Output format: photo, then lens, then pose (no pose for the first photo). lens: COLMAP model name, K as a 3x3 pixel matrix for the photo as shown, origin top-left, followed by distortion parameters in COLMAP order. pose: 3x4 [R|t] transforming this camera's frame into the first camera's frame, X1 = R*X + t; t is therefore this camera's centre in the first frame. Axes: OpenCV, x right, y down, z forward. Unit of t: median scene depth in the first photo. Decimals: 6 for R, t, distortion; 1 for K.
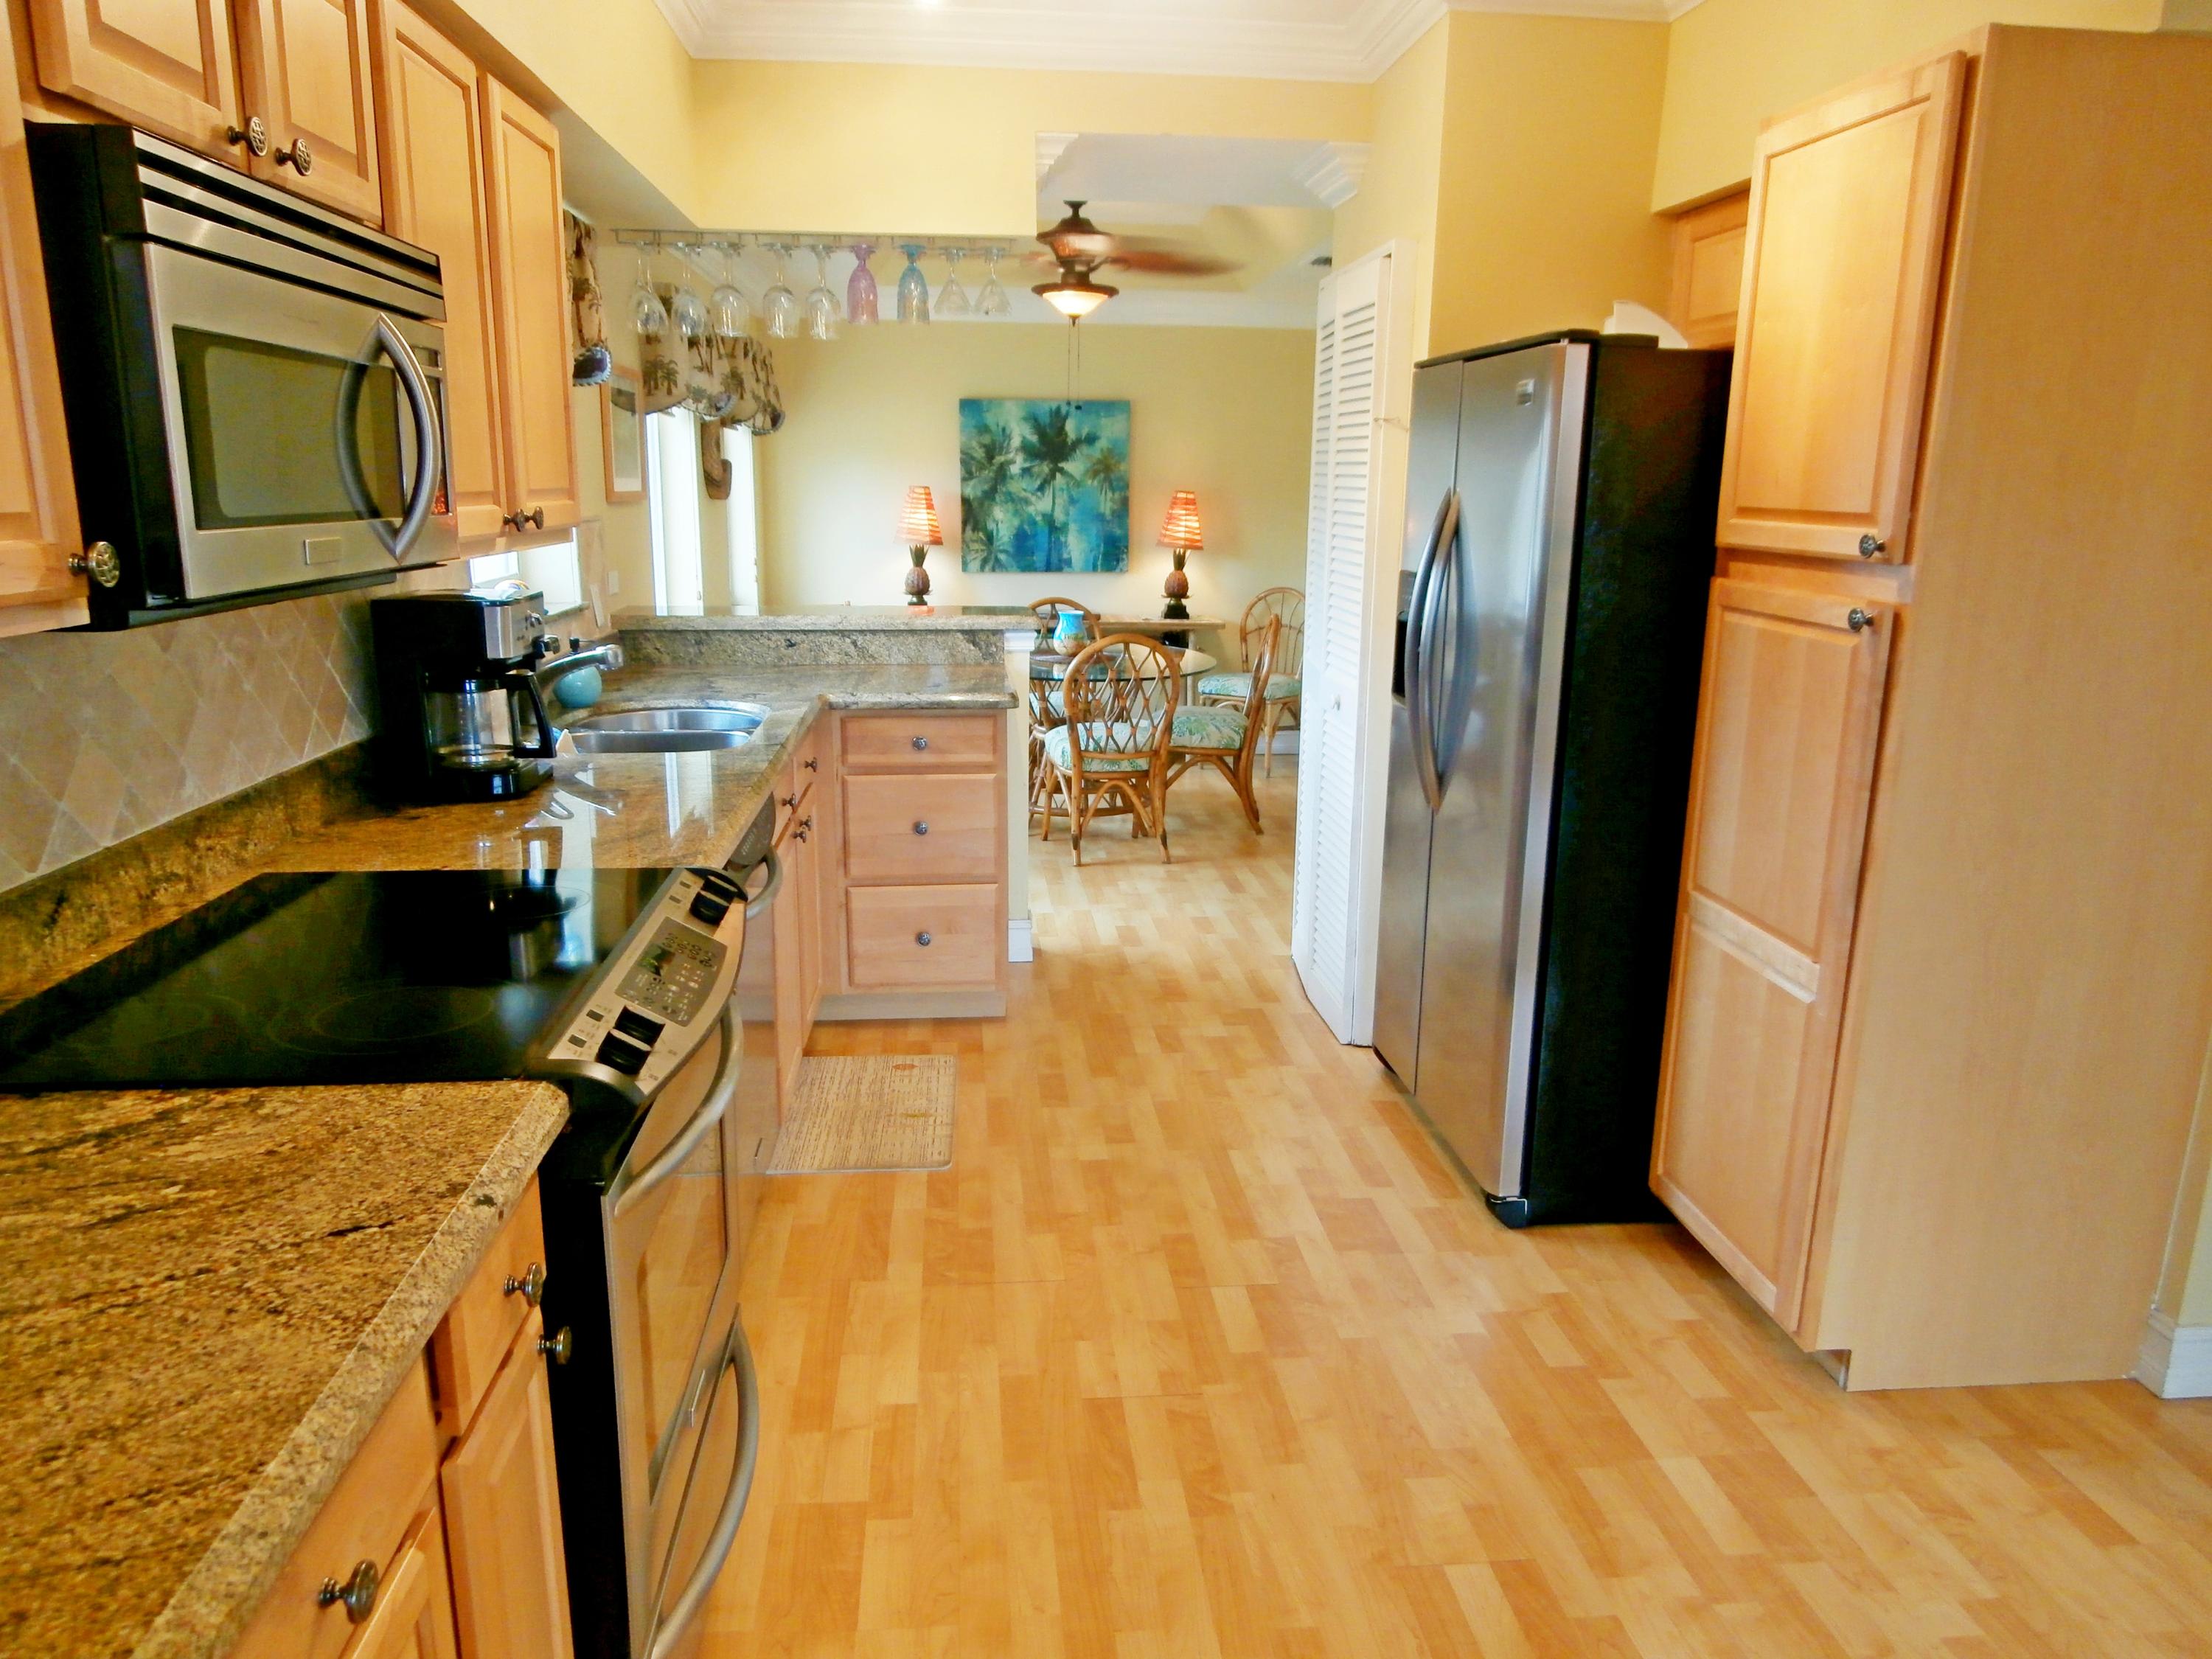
lens RADIAL K [[1494.8, 0, 1139.6], [0, 1494.8, 833.7], [0, 0, 1]] dist [-0.059862, 0.040290]
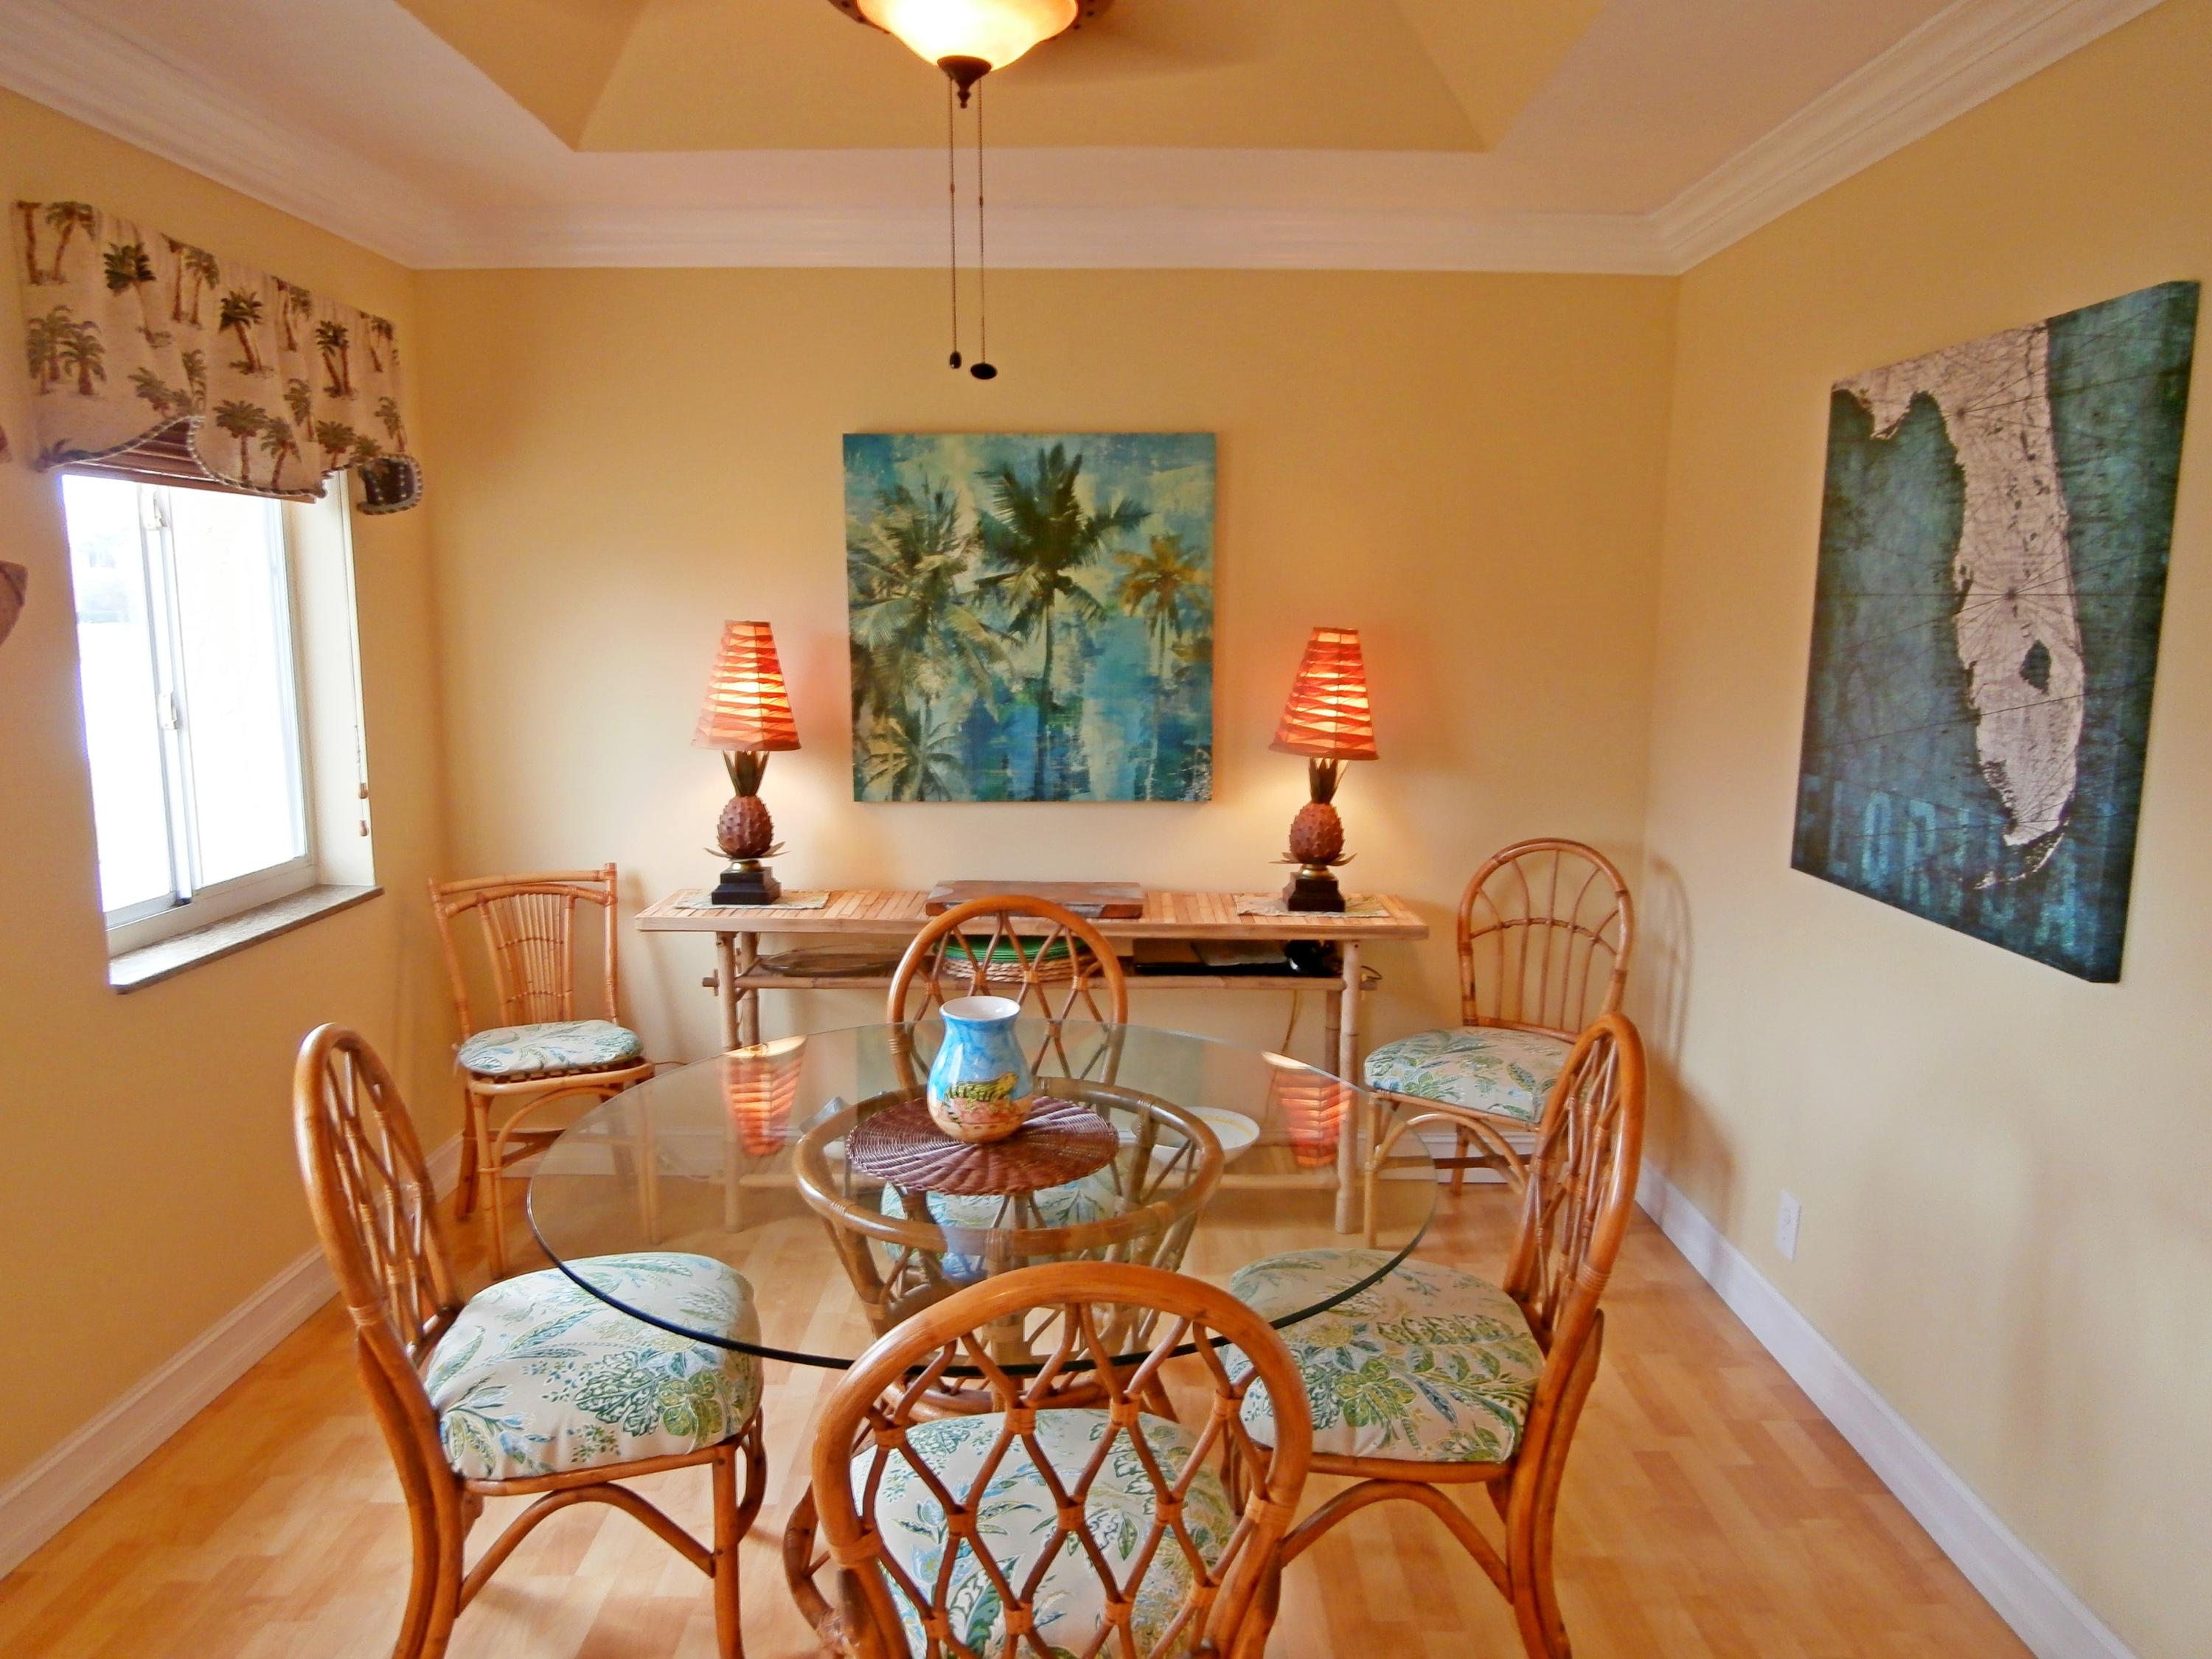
lens RADIAL K [[1494.8, 0, 1139.6], [0, 1494.8, 833.7], [0, 0, 1]] dist [-0.059862, 0.040290]
pose [[0.995085, 0.006523, -0.098808, 0.016222], [-0.014654, 0.996542, -0.081788, -0.129835], [0.097933, 0.082834, 0.991740, 0.551288]]
